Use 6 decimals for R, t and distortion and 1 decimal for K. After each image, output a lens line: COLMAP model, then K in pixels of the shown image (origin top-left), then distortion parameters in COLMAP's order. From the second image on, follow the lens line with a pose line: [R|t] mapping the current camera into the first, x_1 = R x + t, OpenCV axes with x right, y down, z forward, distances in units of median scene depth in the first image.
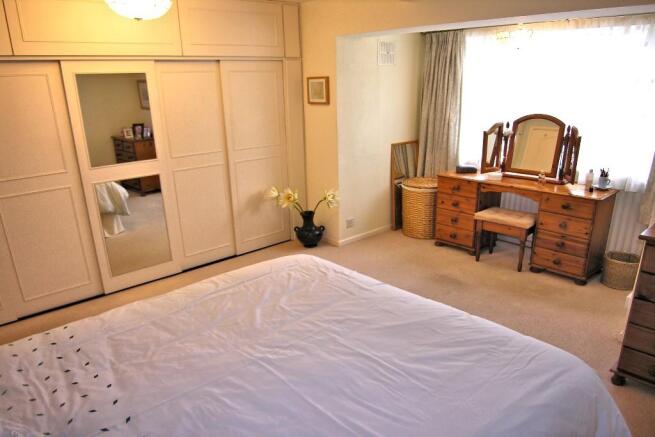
lens RADIAL K [[473.8, 0, 325.5], [0, 473.8, 245.7], [0, 0, 1]] dist [-0.051518, 0.003565]
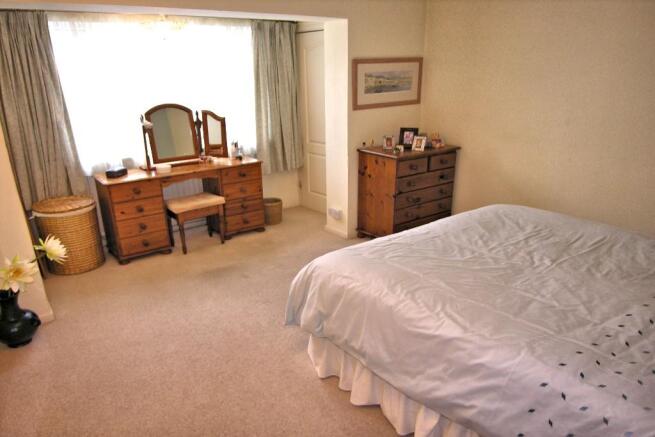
lens RADIAL K [[473.8, 0, 325.5], [0, 473.8, 245.7], [0, 0, 1]] dist [-0.051518, 0.003565]
pose [[0.078135, -0.331975, 0.940047, -0.673490], [0.336341, 0.896424, 0.288614, -0.197087], [-0.938493, 0.293626, 0.181699, 0.622669]]
